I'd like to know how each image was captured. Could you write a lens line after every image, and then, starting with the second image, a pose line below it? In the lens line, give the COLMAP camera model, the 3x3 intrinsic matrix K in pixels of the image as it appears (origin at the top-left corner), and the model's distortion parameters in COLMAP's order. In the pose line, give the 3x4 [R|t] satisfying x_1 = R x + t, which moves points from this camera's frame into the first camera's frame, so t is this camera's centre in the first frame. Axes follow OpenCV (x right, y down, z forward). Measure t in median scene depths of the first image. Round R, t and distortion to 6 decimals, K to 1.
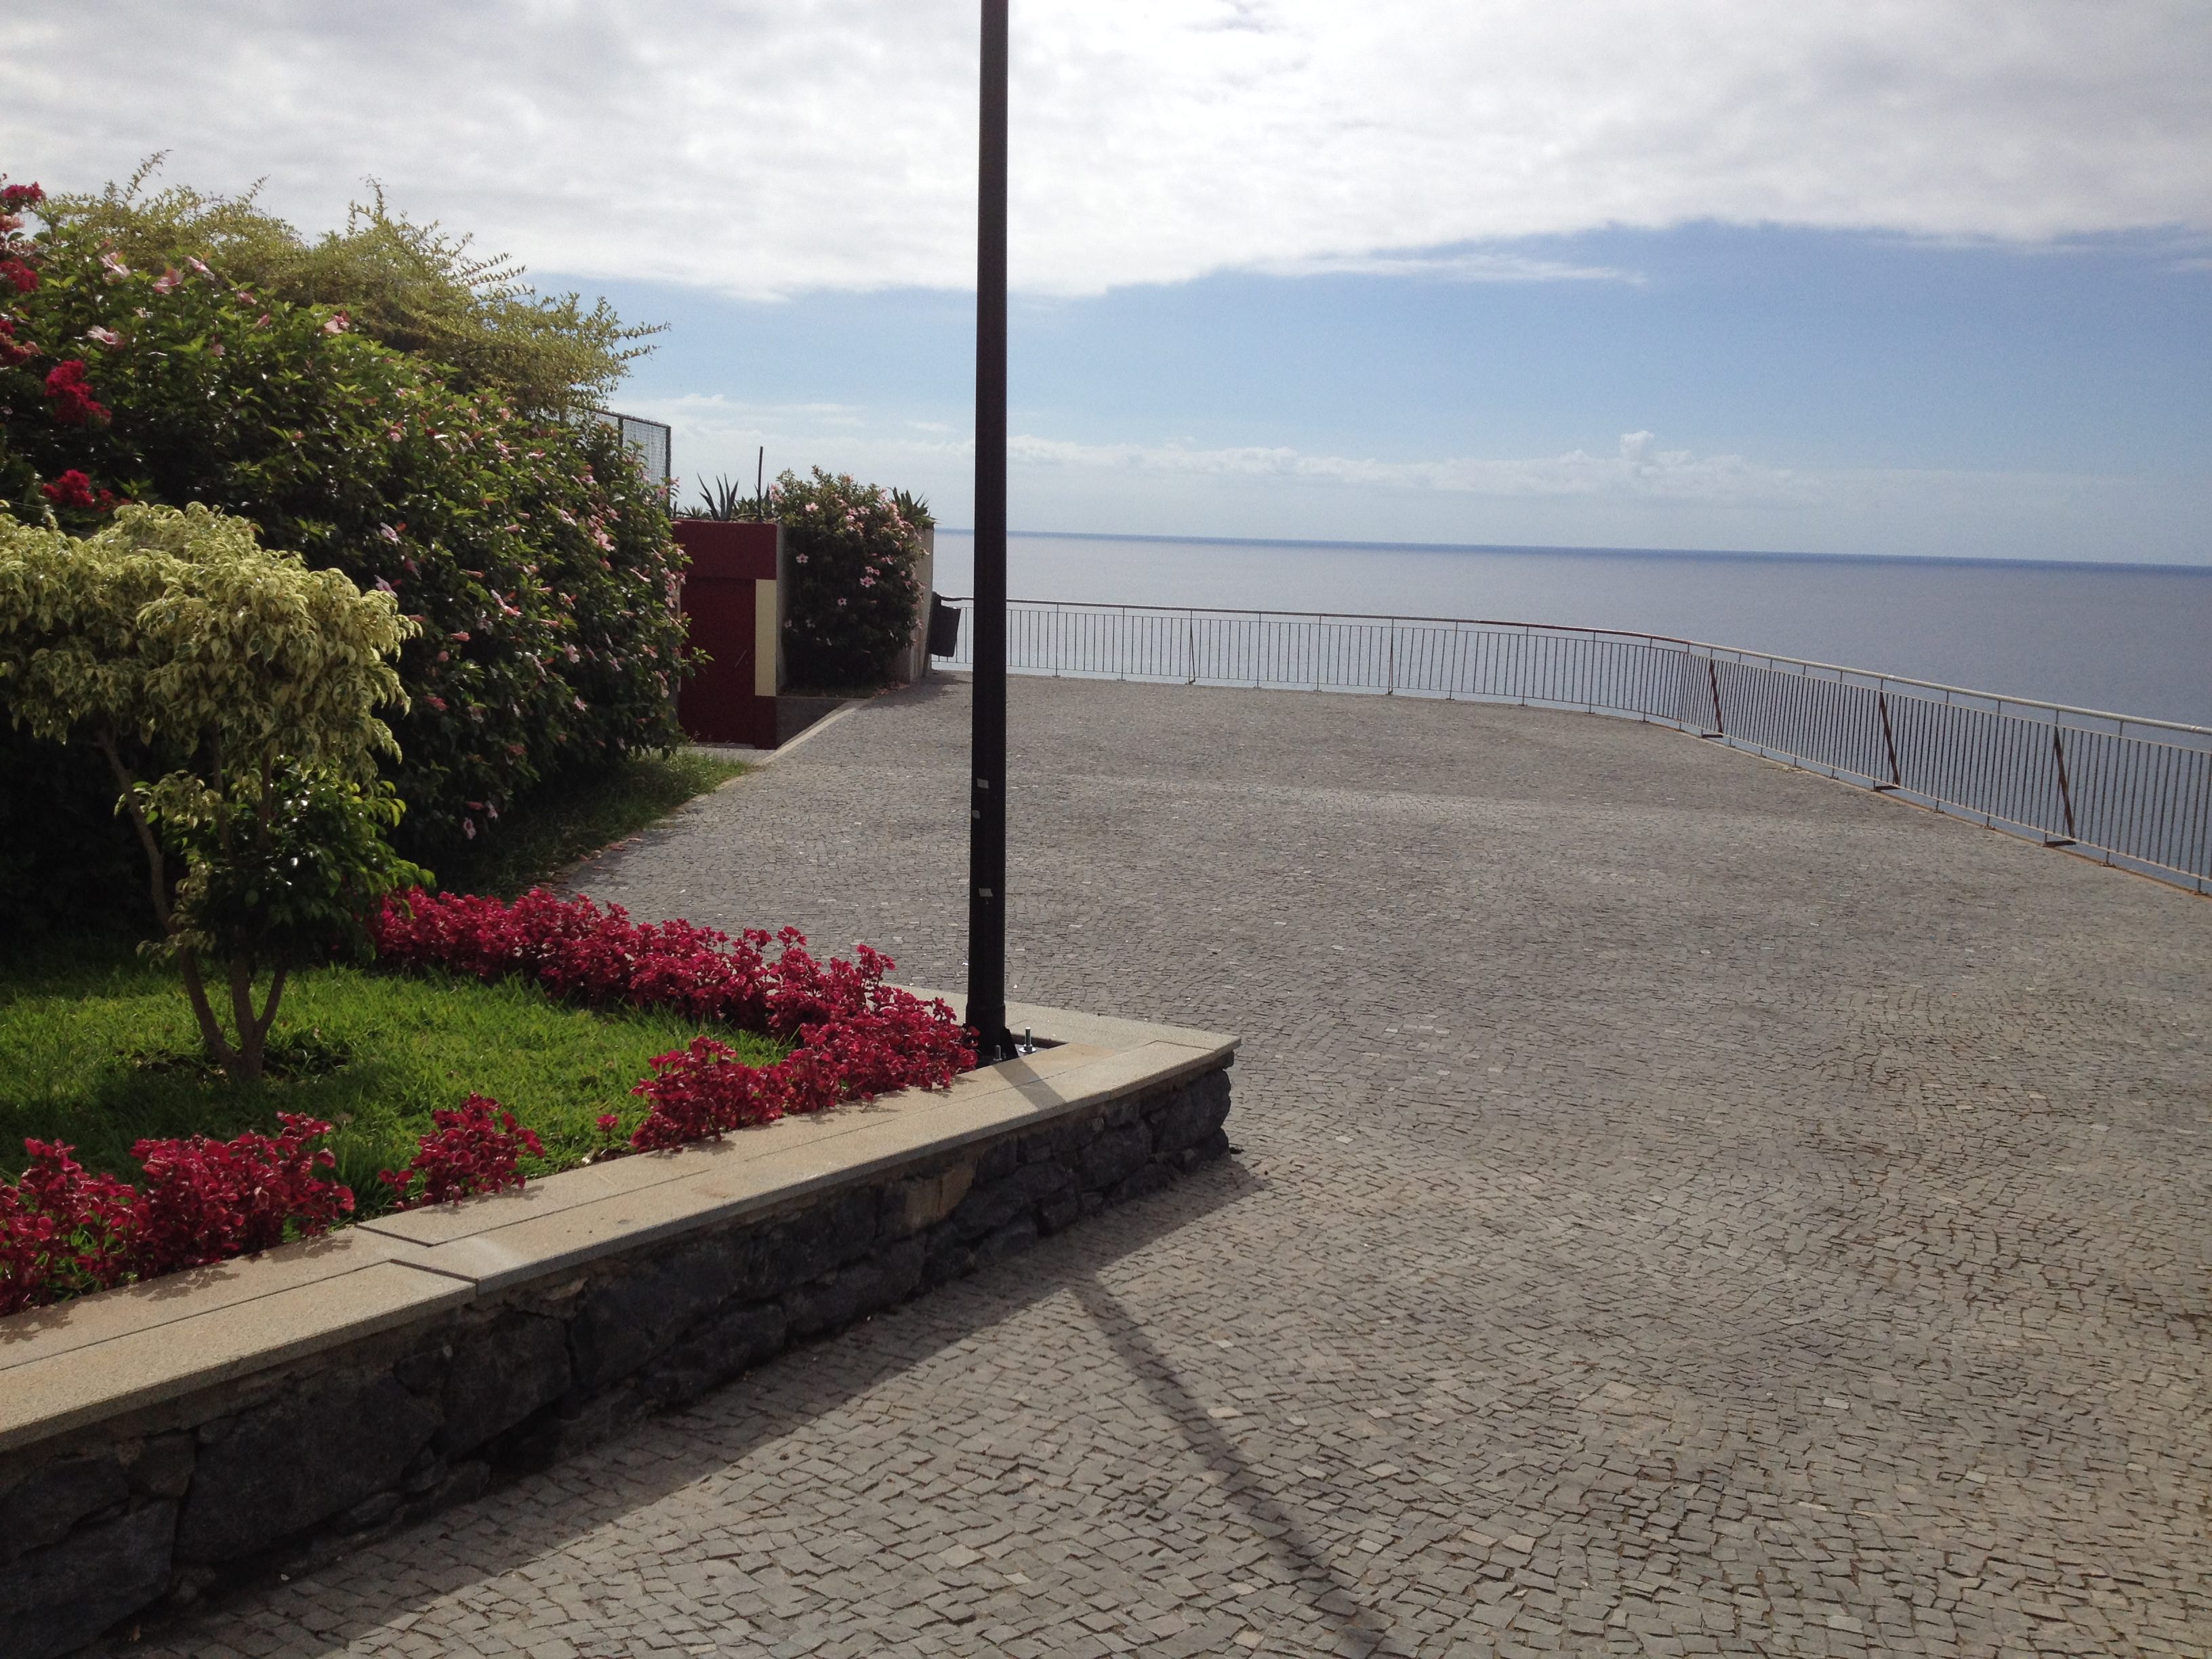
lens RADIAL K [[2253.8, 0, 1024.8], [0, 2253.8, 864.3], [0, 0, 1]] dist [0.233371, -0.523668]
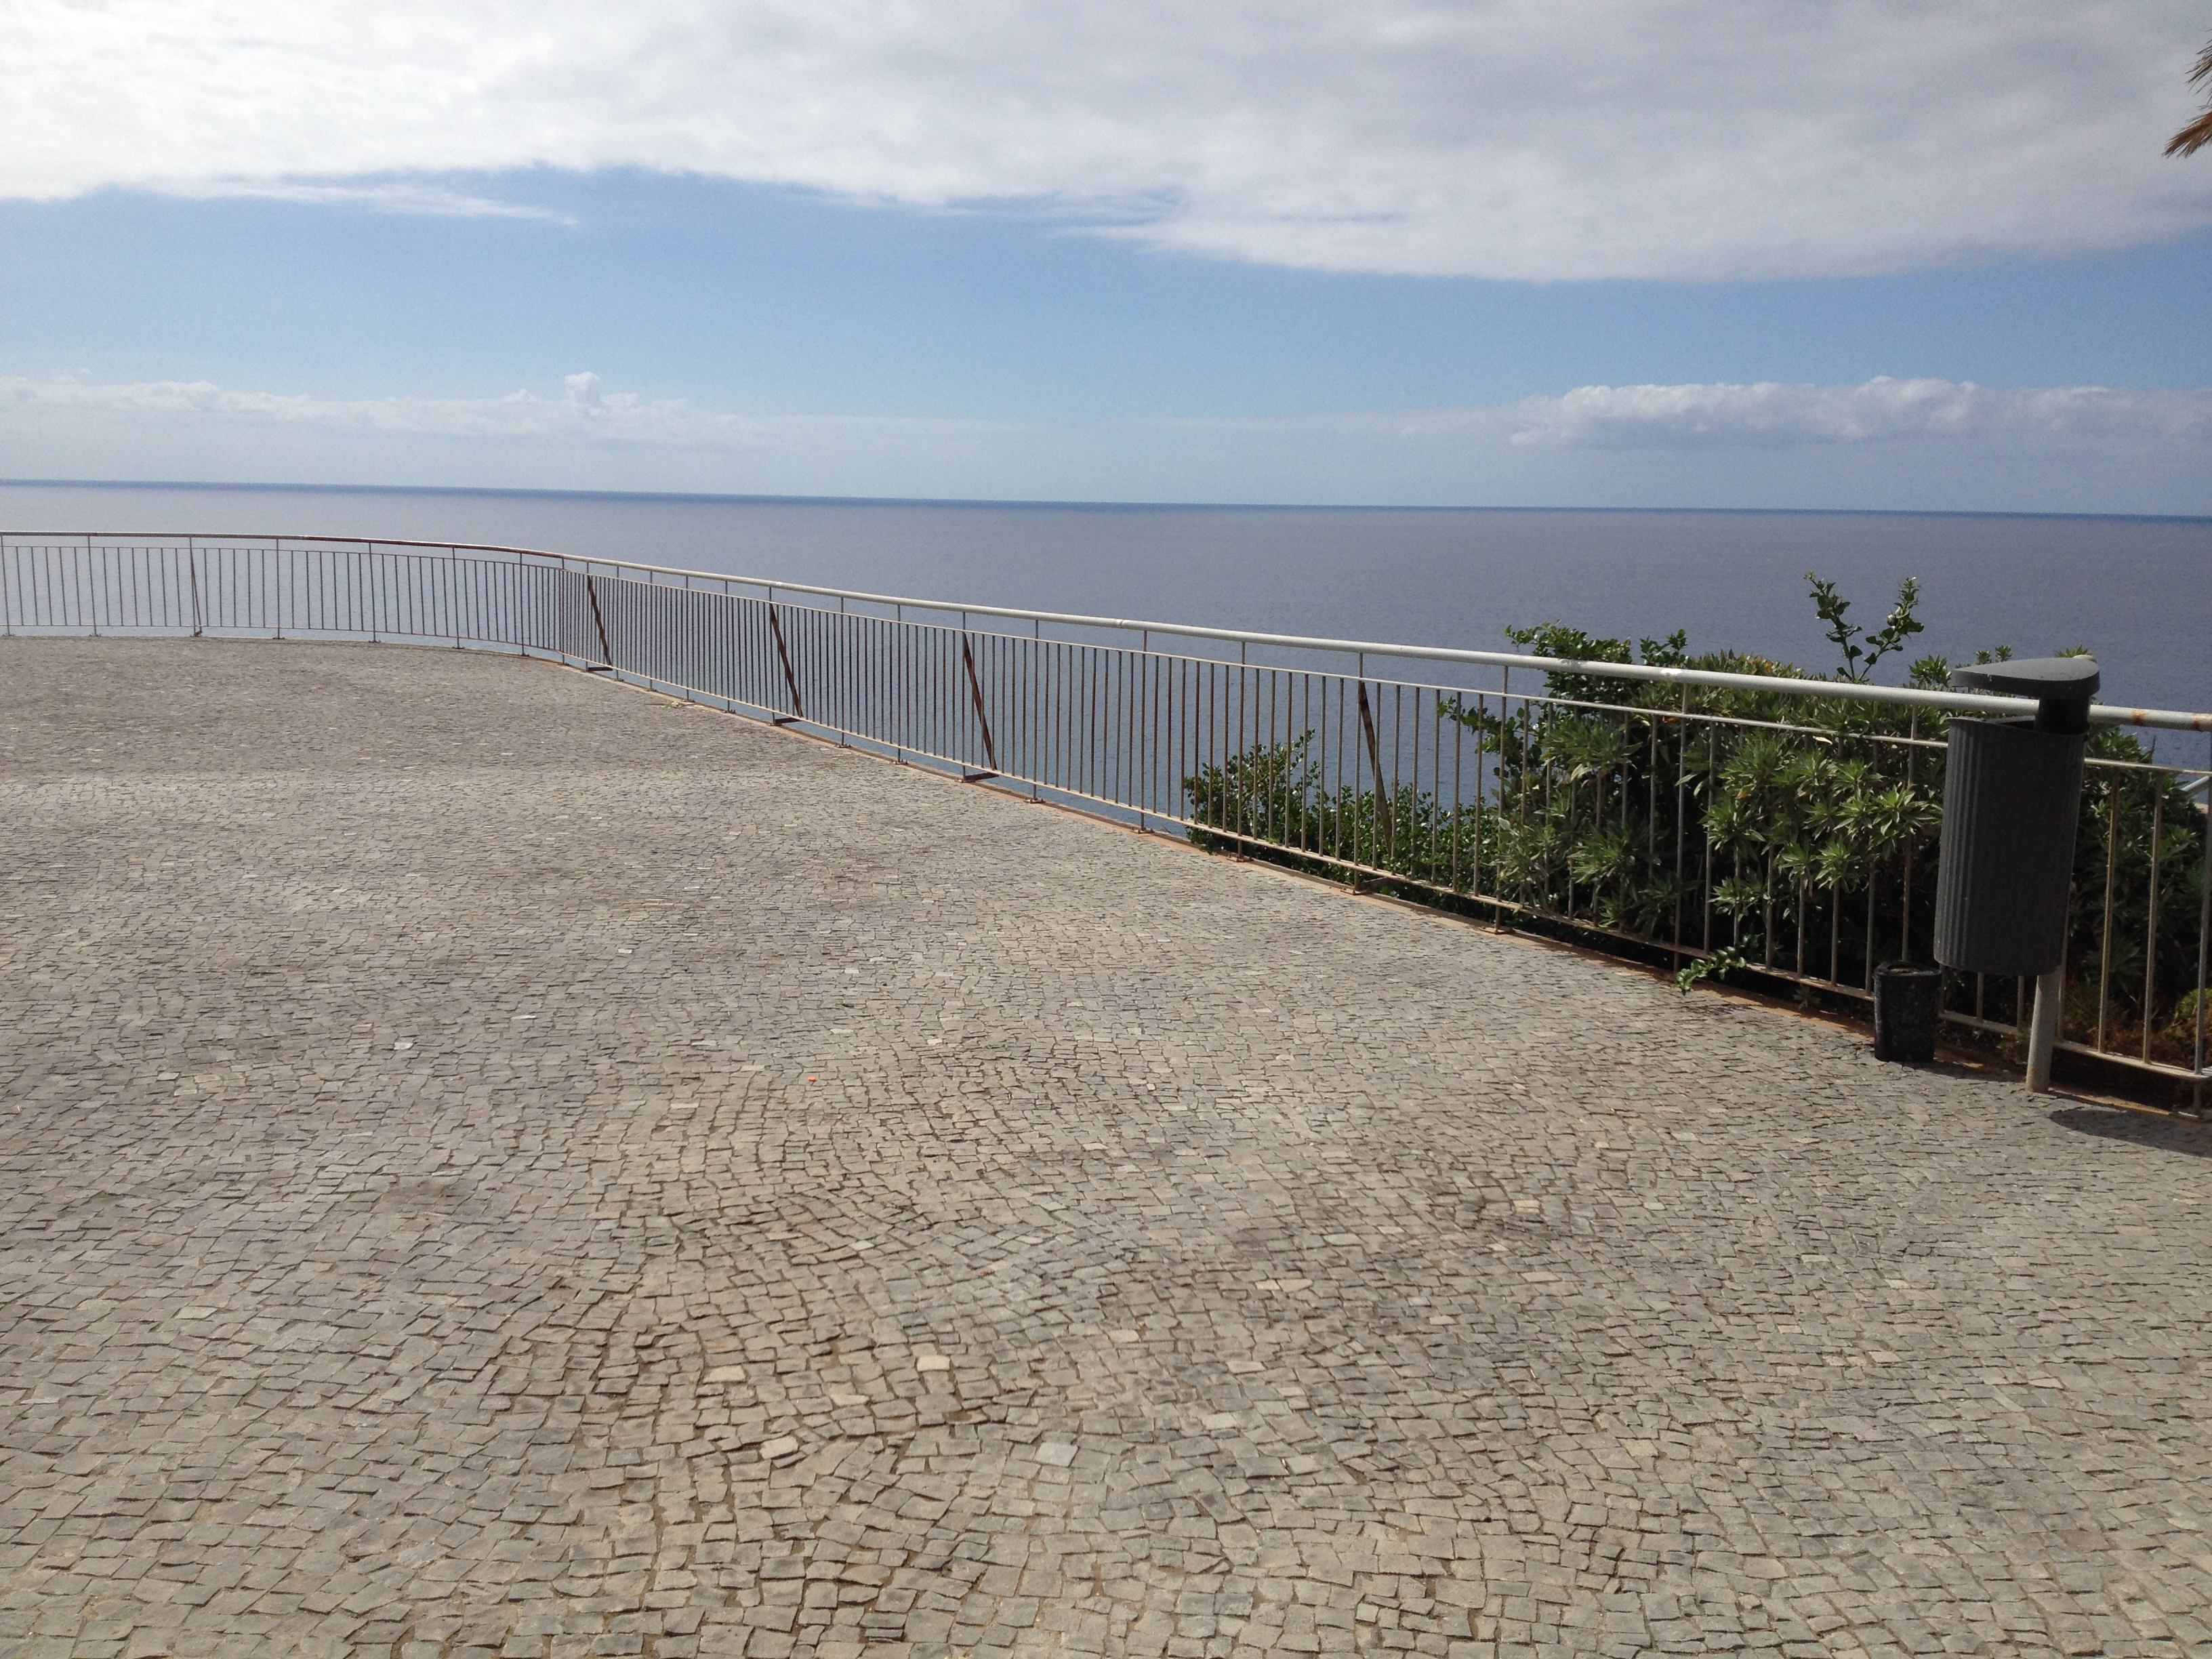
lens RADIAL K [[2133.1, 0, 1106.0], [0, 2133.1, 829.5], [0, 0, 1]] dist [-0.001605, -0.030288]
pose [[0.889226, -0.084927, 0.449516, 0.107767], [0.079476, 0.996354, 0.031022, -0.007658], [-0.450511, 0.008140, 0.892734, 0.226077]]
